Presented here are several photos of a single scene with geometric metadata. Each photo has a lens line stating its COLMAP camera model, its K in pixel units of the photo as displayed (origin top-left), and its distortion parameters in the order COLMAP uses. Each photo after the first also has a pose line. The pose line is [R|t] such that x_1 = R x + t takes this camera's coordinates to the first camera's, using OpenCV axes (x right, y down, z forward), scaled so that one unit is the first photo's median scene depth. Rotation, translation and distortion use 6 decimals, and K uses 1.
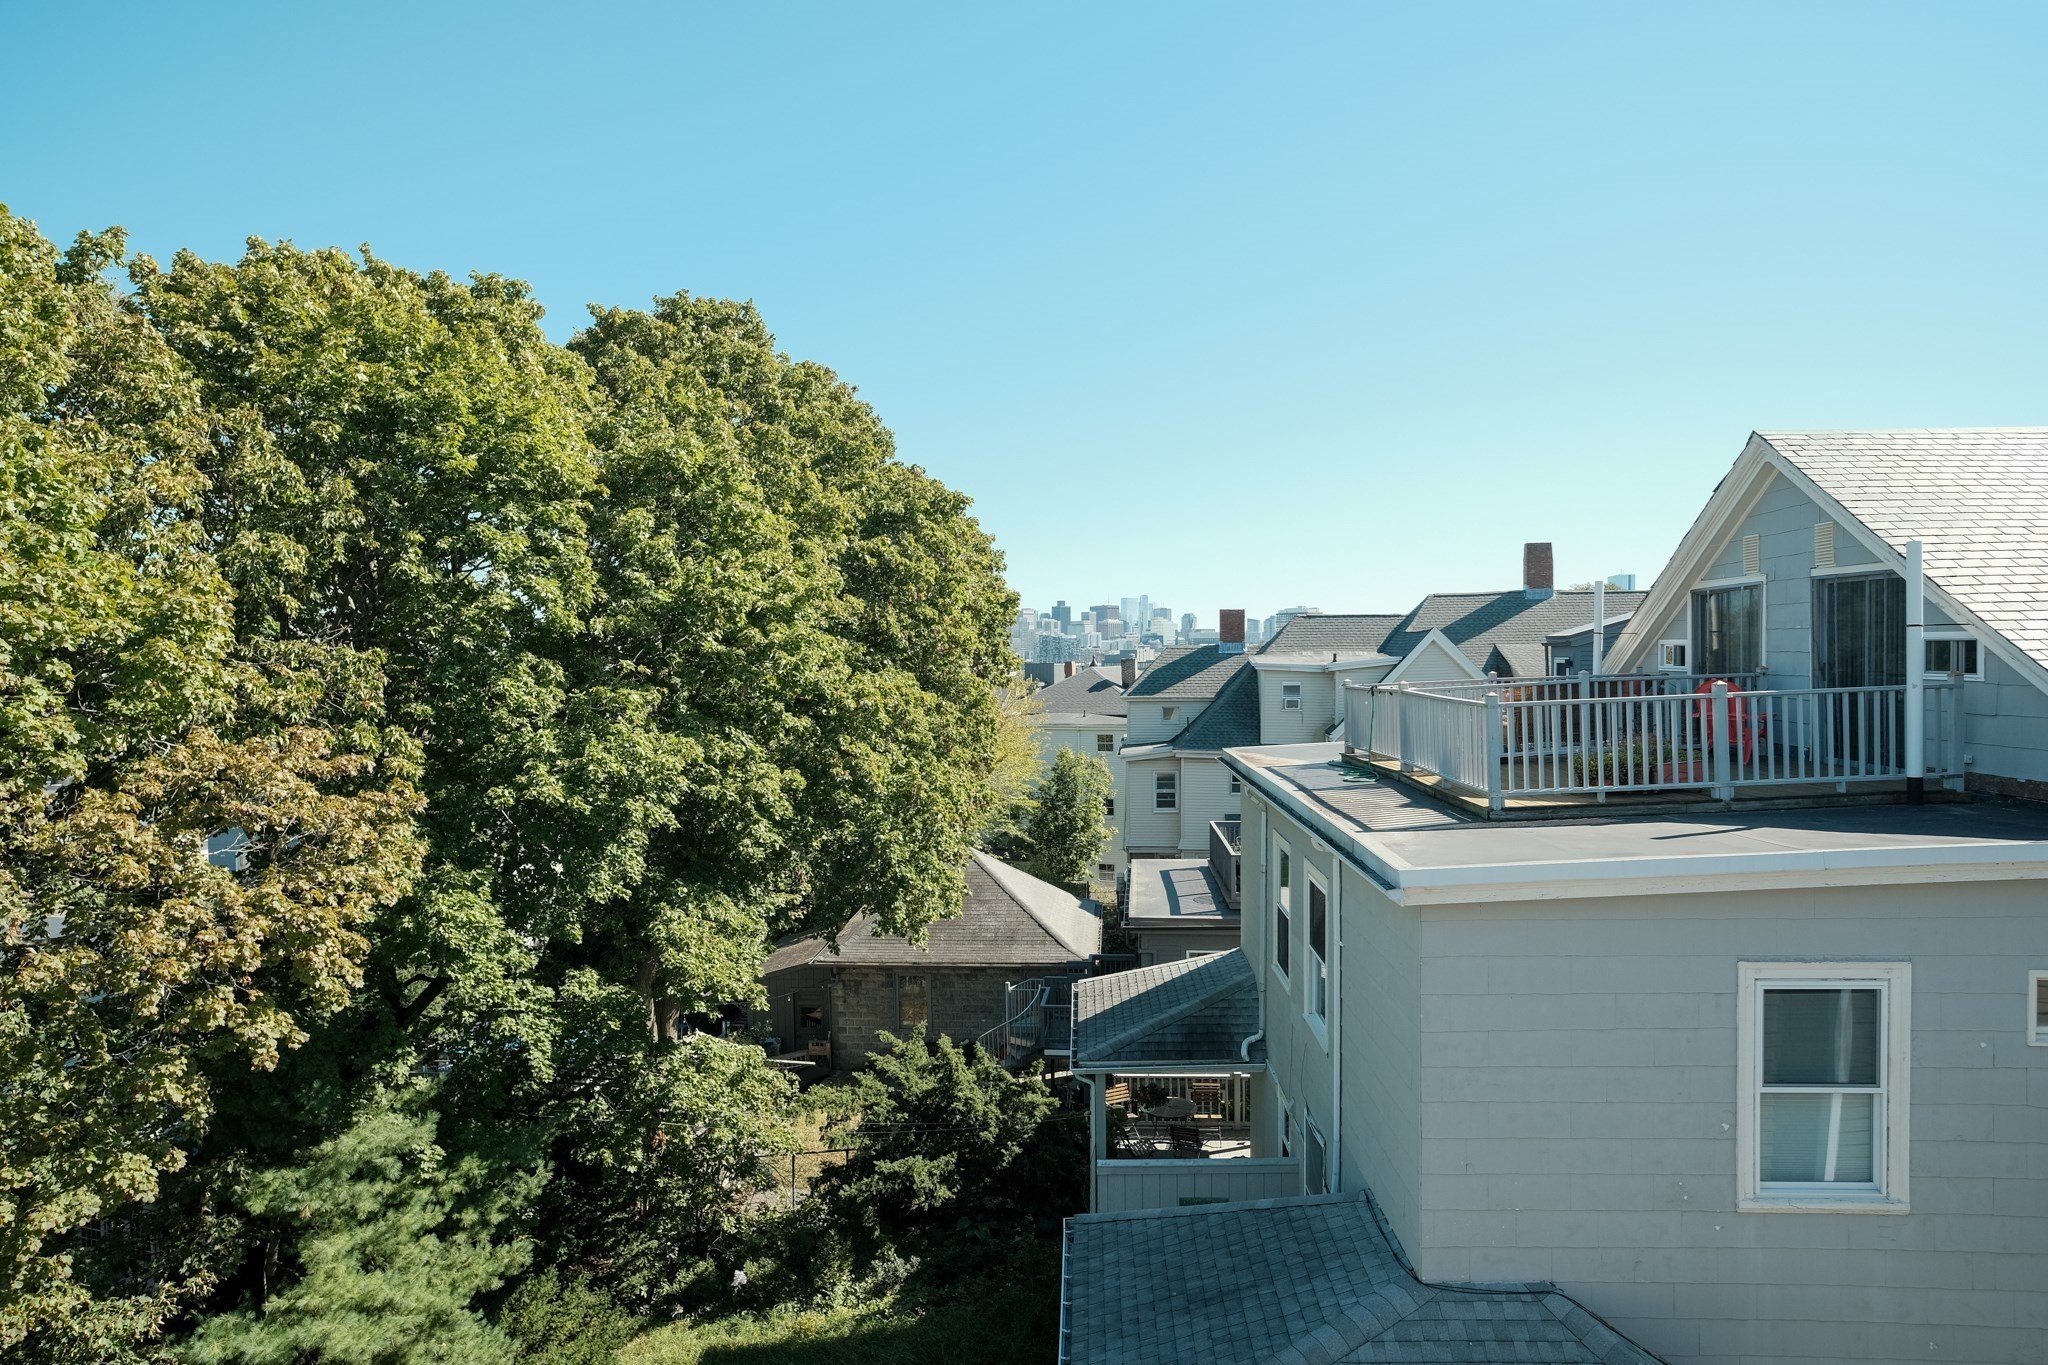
lens RADIAL K [[1193.8, 0, 1007.5], [0, 1193.8, 689.3], [0, 0, 1]] dist [-0.003661, 0.012485]
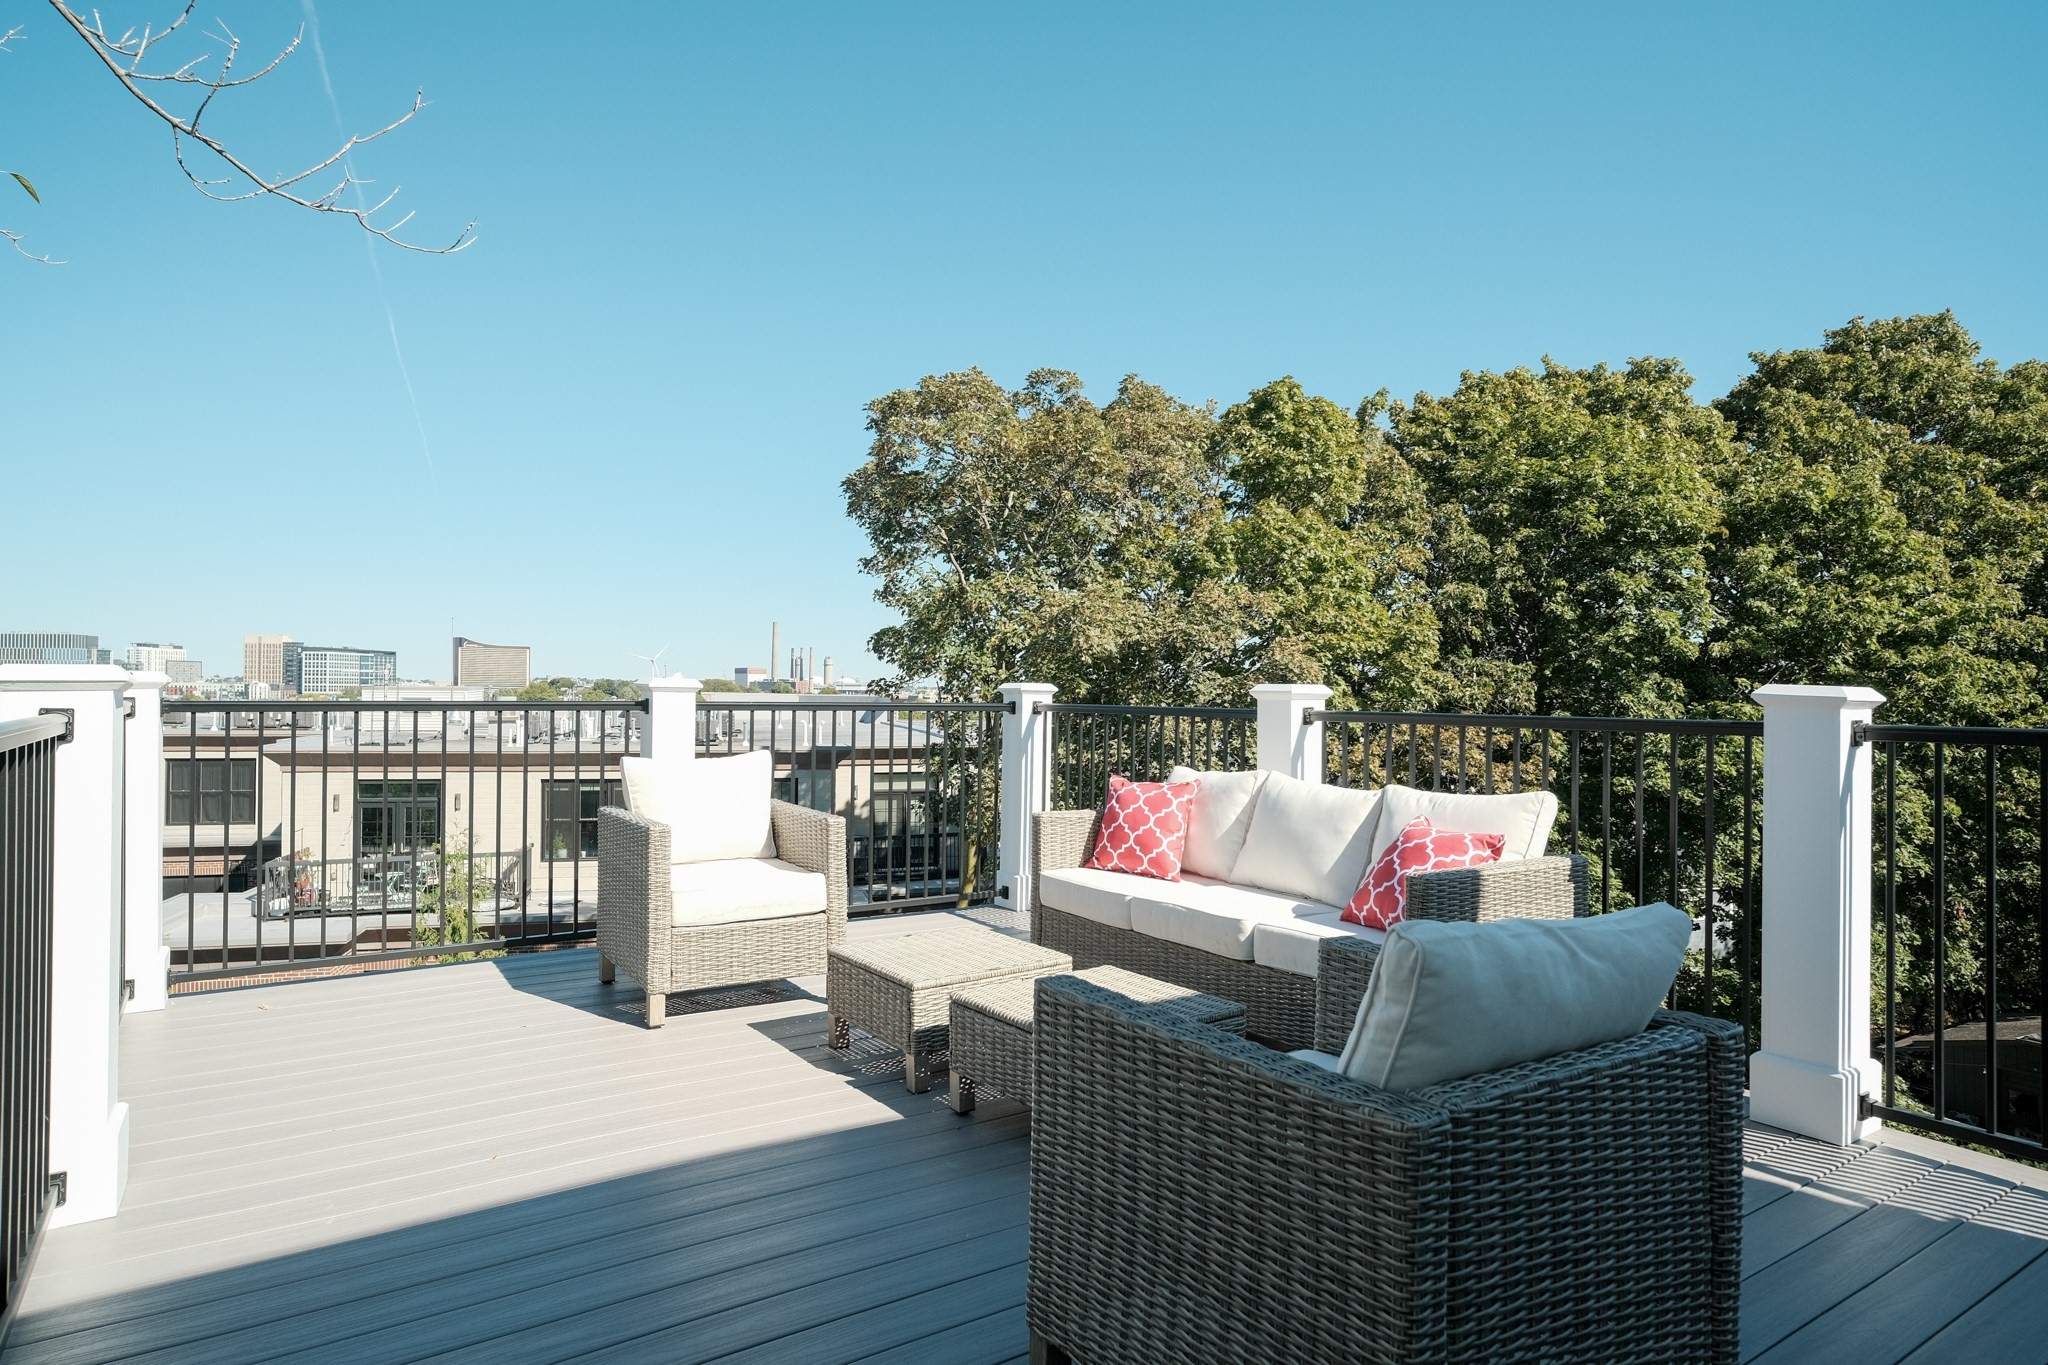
lens RADIAL K [[1193.8, 0, 1007.5], [0, 1193.8, 689.3], [0, 0, 1]] dist [-0.003661, 0.012485]
pose [[0.601052, 0.017267, -0.799023, 0.175084], [-0.043769, 0.998977, -0.011336, 0.030162], [0.798011, 0.041786, 0.601193, -0.257946]]
